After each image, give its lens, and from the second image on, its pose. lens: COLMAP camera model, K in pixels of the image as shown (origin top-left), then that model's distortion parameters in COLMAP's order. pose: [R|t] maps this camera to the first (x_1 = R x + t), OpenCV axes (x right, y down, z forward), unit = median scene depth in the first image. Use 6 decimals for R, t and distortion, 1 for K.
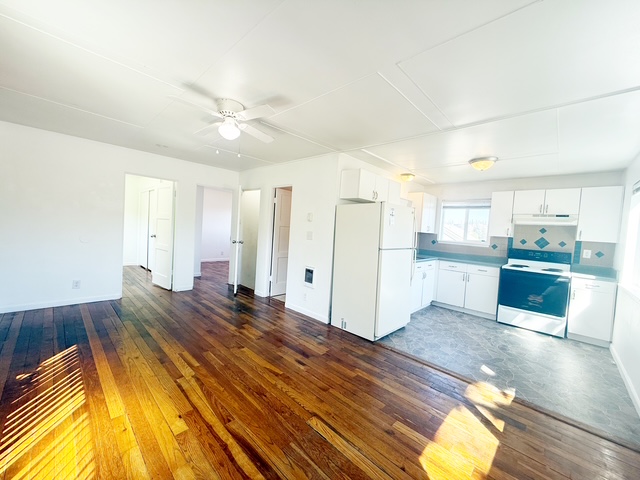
lens RADIAL K [[257.5, 0, 320.1], [0, 257.5, 239.7], [0, 0, 1]] dist [-0.002389, 0.000399]
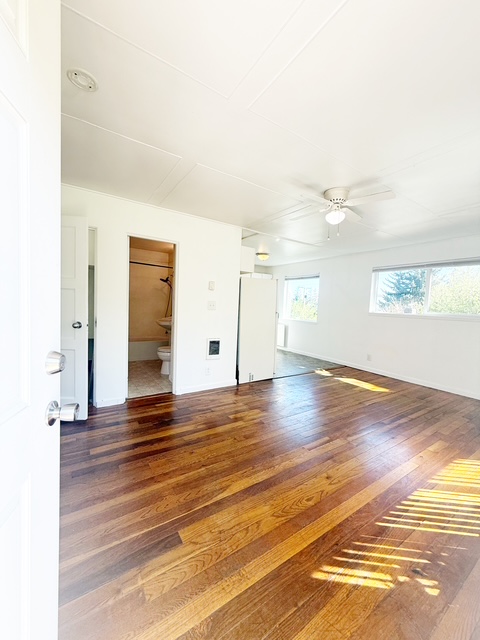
lens RADIAL K [[257.5, 0, 240.6], [0, 257.5, 319.5], [0, 0, 1]] dist [-0.002389, 0.000399]
pose [[0.217822, -0.112678, 0.969462, -1.374660], [0.019129, 0.993615, 0.111187, -0.099576], [-0.975801, -0.005674, 0.218587, 1.020084]]
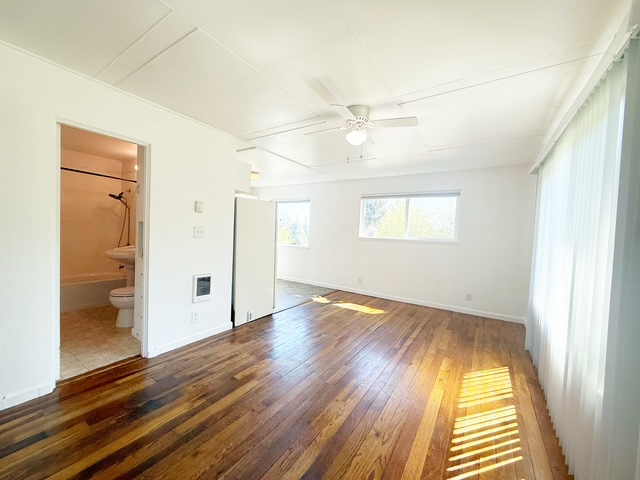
lens RADIAL K [[257.5, 0, 320.0], [0, 257.5, 239.9], [0, 0, 1]] dist [-0.002389, 0.000399]
pose [[-0.188386, -0.102956, 0.976684, -1.202279], [-0.006481, 0.994598, 0.103595, -0.105158], [-0.982074, 0.013186, -0.188035, 1.183721]]
